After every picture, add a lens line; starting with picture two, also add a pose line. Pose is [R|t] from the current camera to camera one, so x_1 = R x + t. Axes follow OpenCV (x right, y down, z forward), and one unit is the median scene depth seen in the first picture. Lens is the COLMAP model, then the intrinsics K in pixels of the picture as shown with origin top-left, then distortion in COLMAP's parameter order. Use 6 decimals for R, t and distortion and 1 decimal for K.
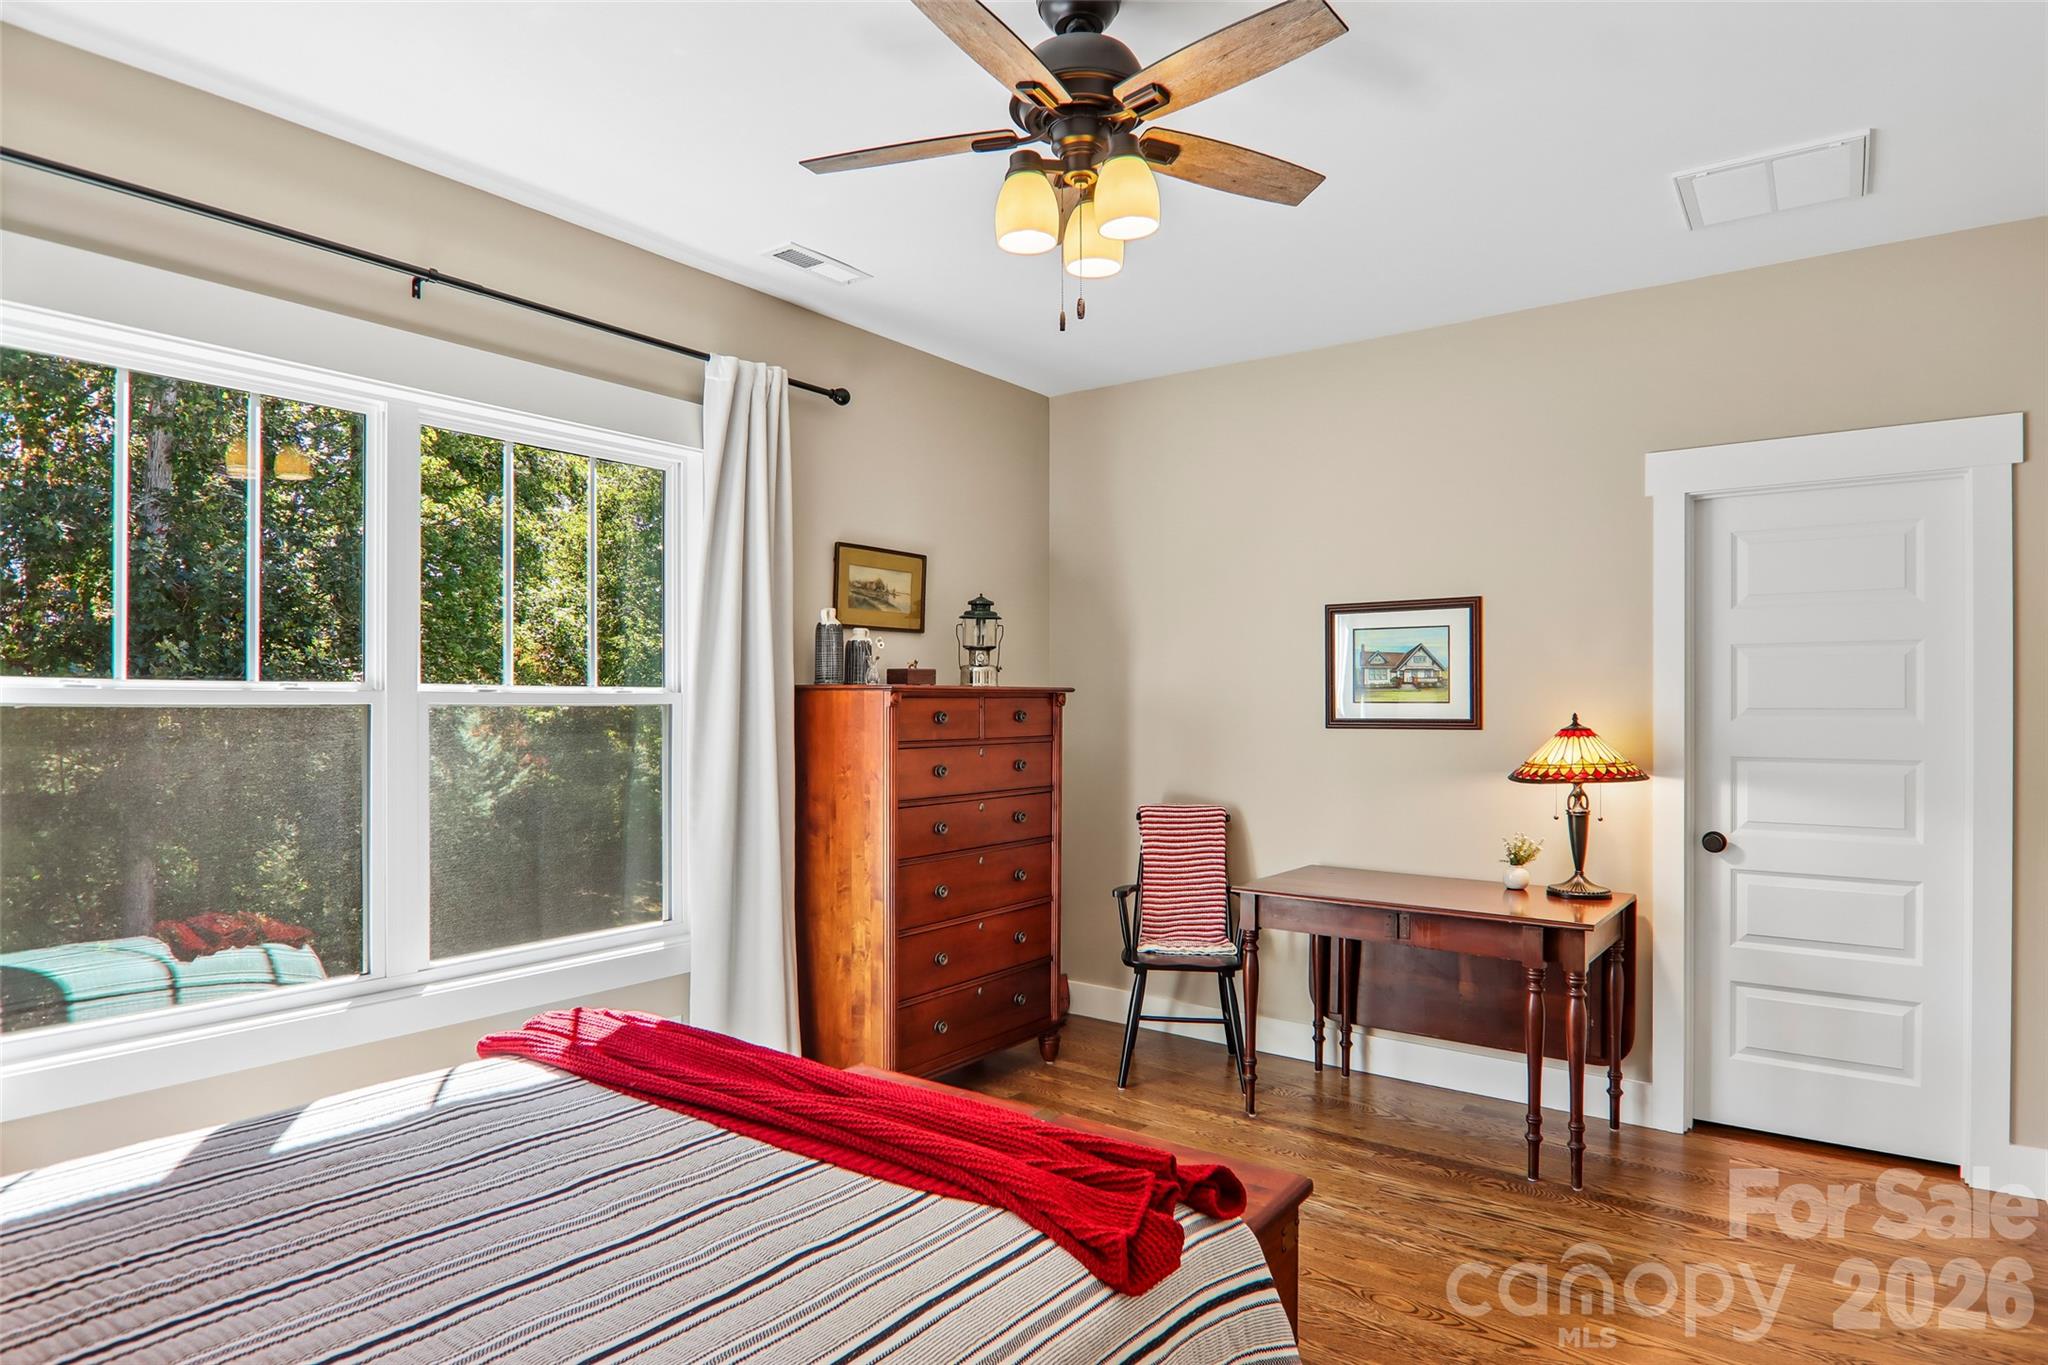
lens RADIAL K [[1148.2, 0, 1031.1], [0, 1148.2, 713.7], [0, 0, 1]] dist [0.000417, -0.010121]
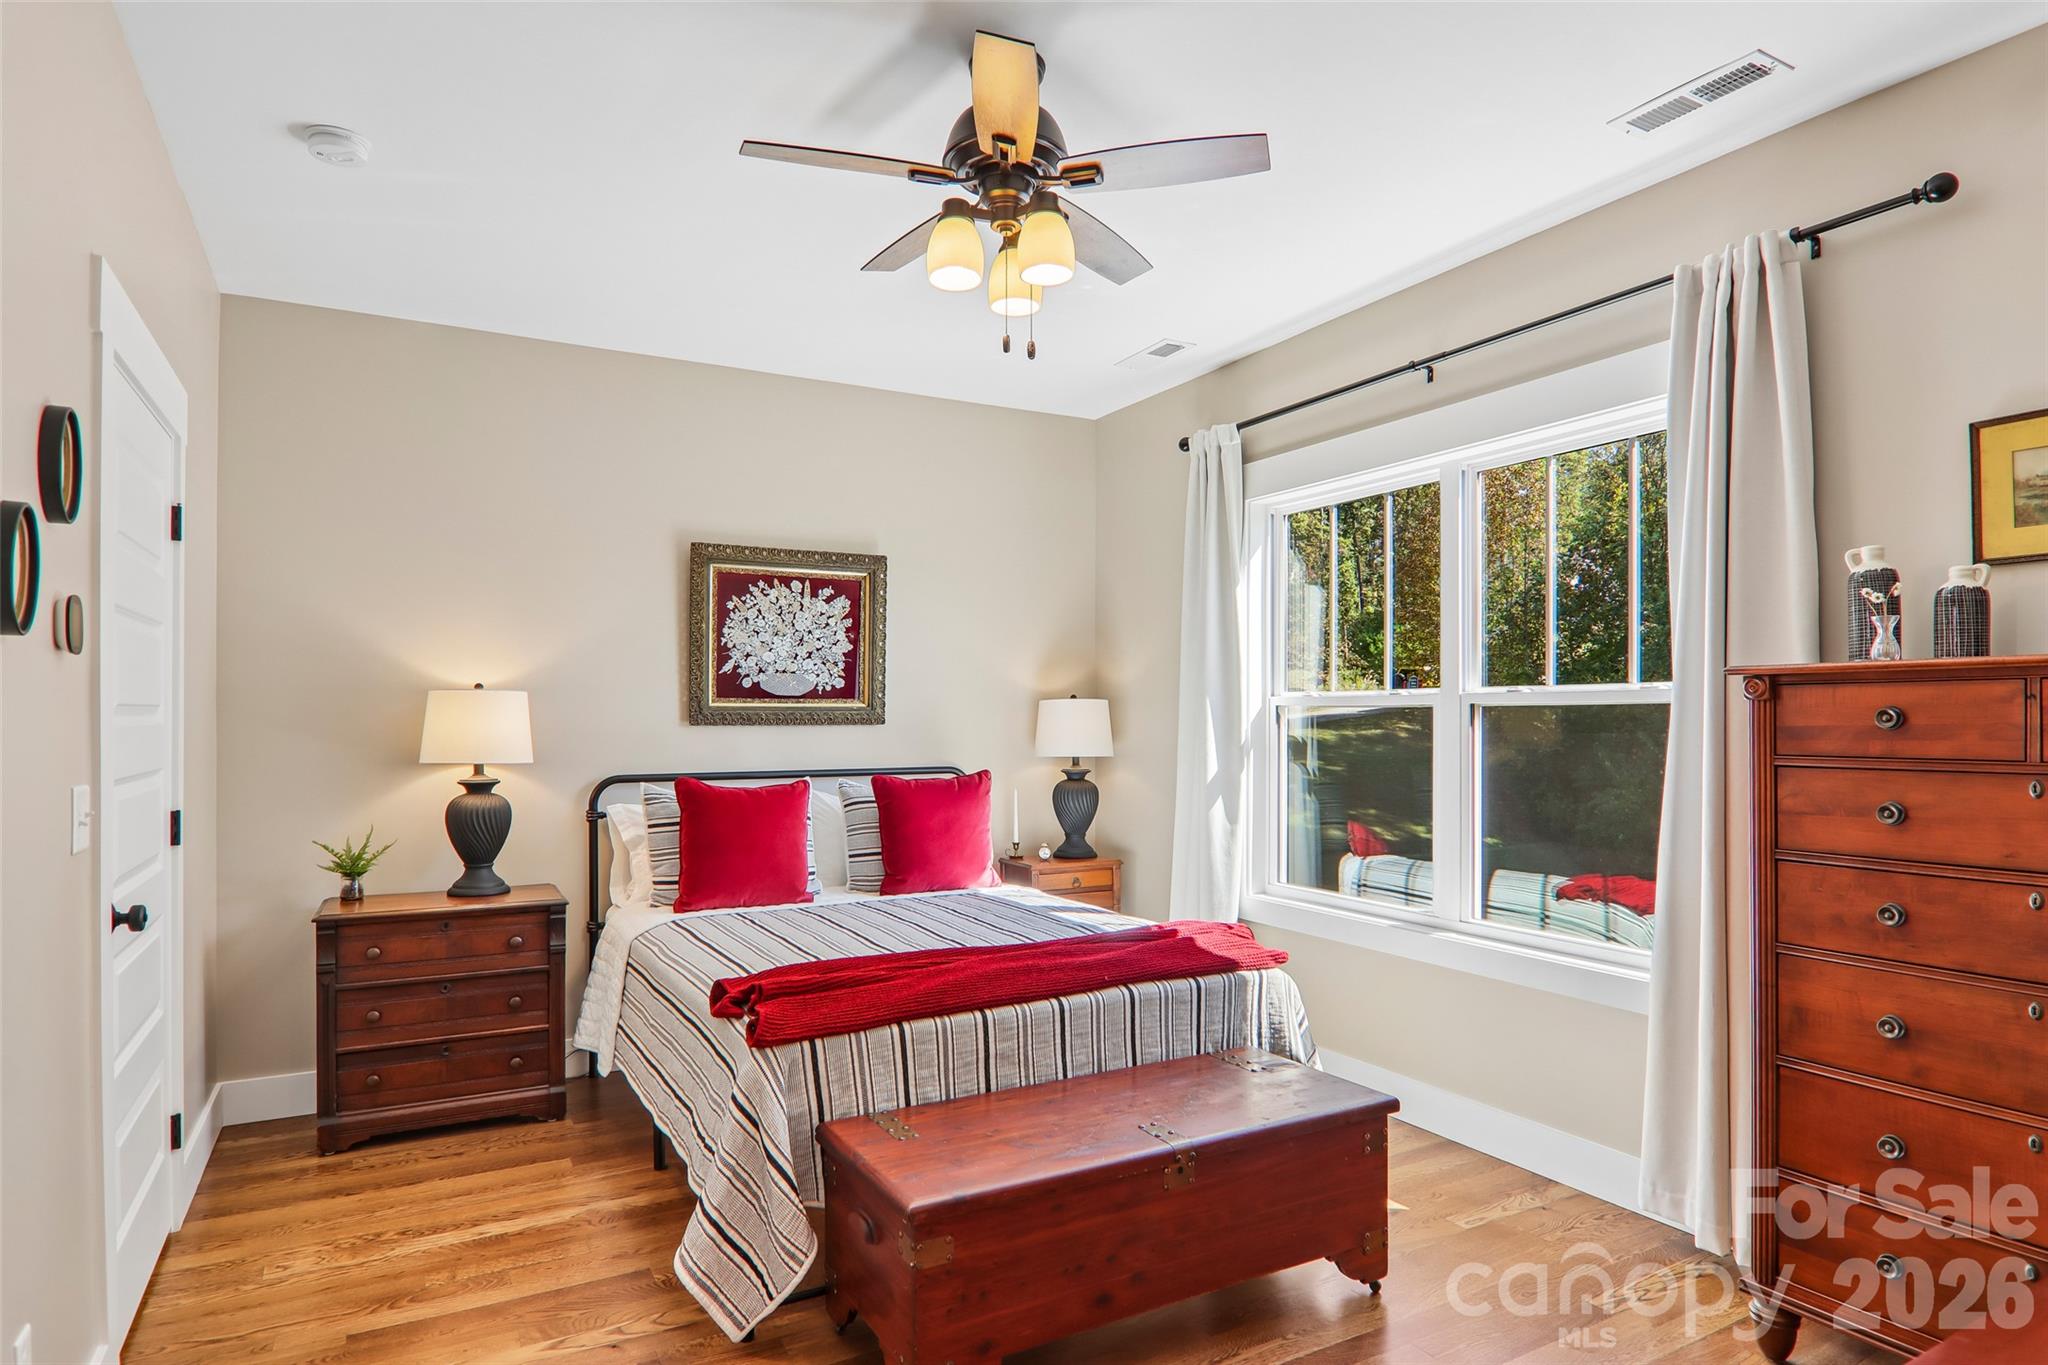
lens RADIAL K [[1148.2, 0, 1031.1], [0, 1148.2, 713.7], [0, 0, 1]] dist [0.000417, -0.010121]
pose [[-0.412040, 0.001417, -0.911165, 0.684878], [-0.003733, 0.999988, 0.003244, 0.000827], [0.911158, 0.004738, -0.412030, 0.961899]]
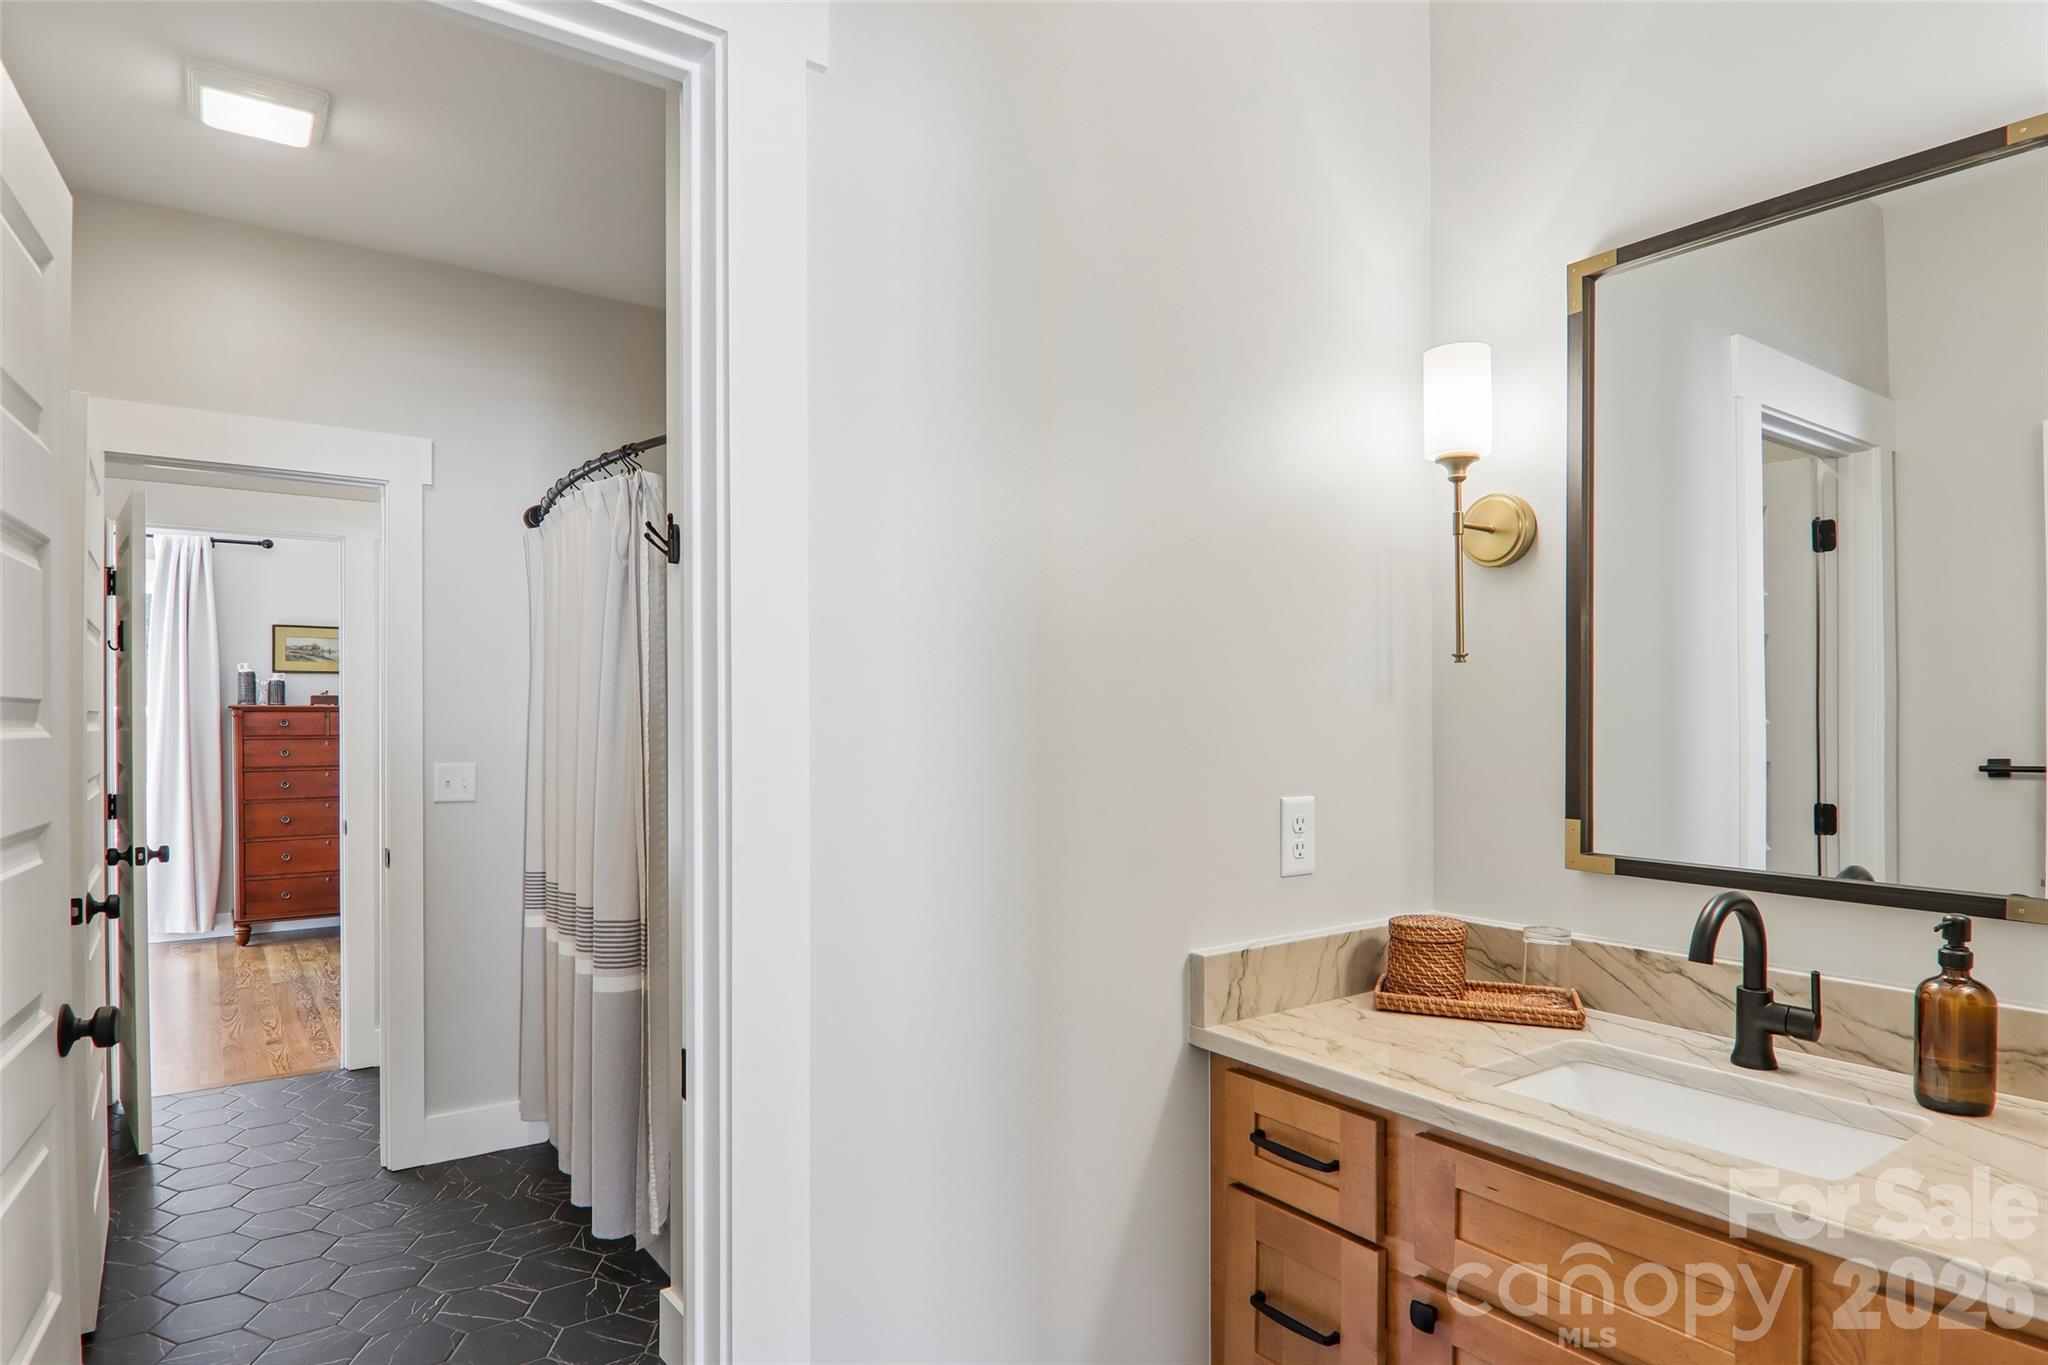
lens RADIAL K [[1148.2, 0, 1031.1], [0, 1148.2, 713.7], [0, 0, 1]] dist [0.000417, -0.010121]
pose [[0.952447, 0.000643, -0.304703, 1.791879], [-0.004083, 0.999935, -0.010653, 0.003023], [0.304676, 0.011391, 0.952388, -0.399570]]
